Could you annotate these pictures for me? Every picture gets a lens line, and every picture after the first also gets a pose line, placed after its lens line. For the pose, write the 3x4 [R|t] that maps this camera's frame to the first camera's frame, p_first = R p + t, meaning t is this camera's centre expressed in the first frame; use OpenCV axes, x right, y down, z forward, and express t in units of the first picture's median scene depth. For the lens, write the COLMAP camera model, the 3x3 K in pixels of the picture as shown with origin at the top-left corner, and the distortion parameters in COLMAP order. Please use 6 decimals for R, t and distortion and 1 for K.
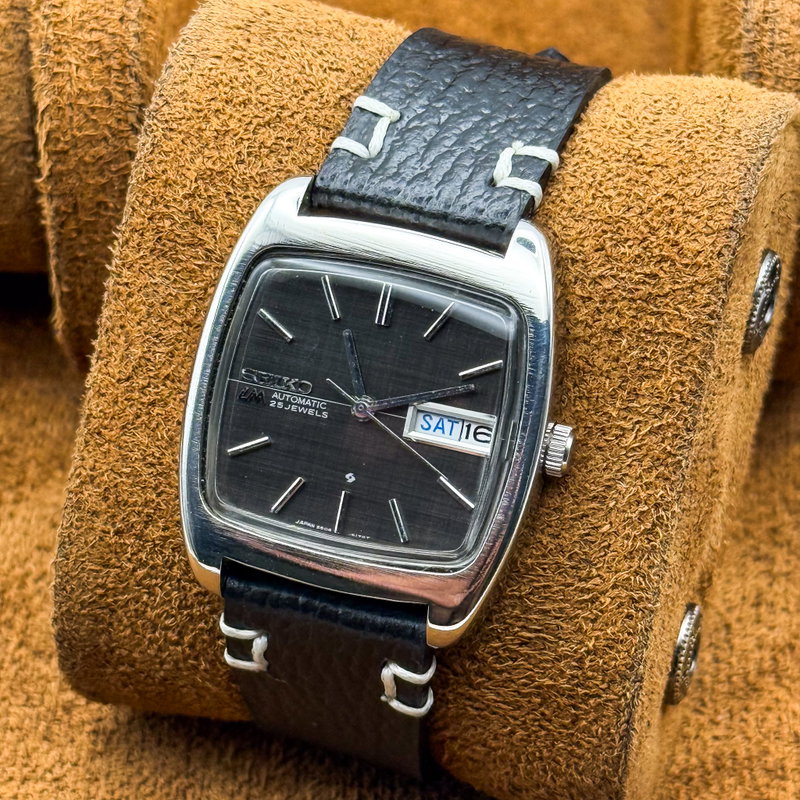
lens RADIAL K [[3103.5, 0, 321.8], [0, 3103.5, 398.0], [0, 0, 1]] dist [-0.350310, 1.951714]
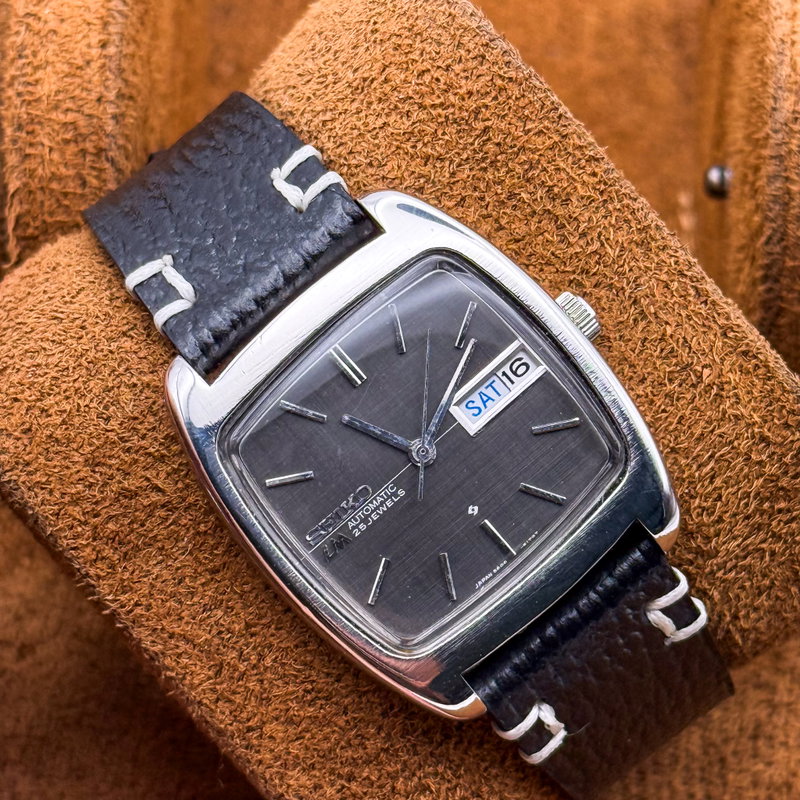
lens RADIAL K [[3103.5, 0, 321.8], [0, 3103.5, 398.0], [0, 0, 1]] dist [-0.350310, 1.951714]
pose [[0.573705, -0.765989, 0.290040, -0.257157], [0.802336, 0.596772, -0.010976, -0.020090], [-0.164680, 0.239006, 0.956952, 0.117987]]
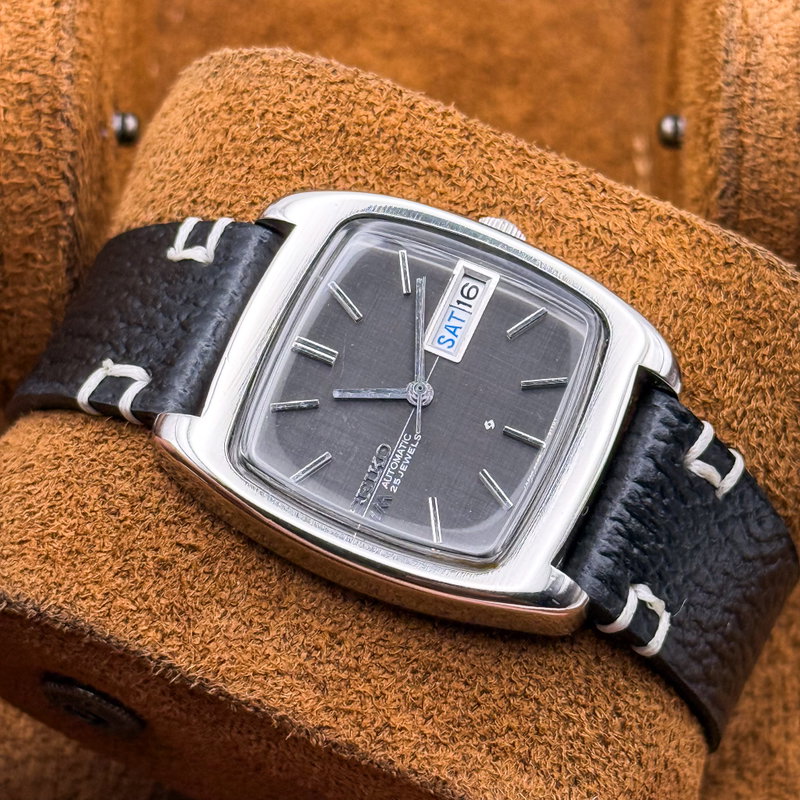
lens RADIAL K [[3103.5, 0, 321.8], [0, 3103.5, 398.0], [0, 0, 1]] dist [-0.350310, 1.951714]
pose [[0.195150, -0.783324, 0.590186, -0.538523], [0.977532, 0.204229, -0.052165, 0.023266], [-0.079671, 0.587106, 0.805580, 0.252783]]
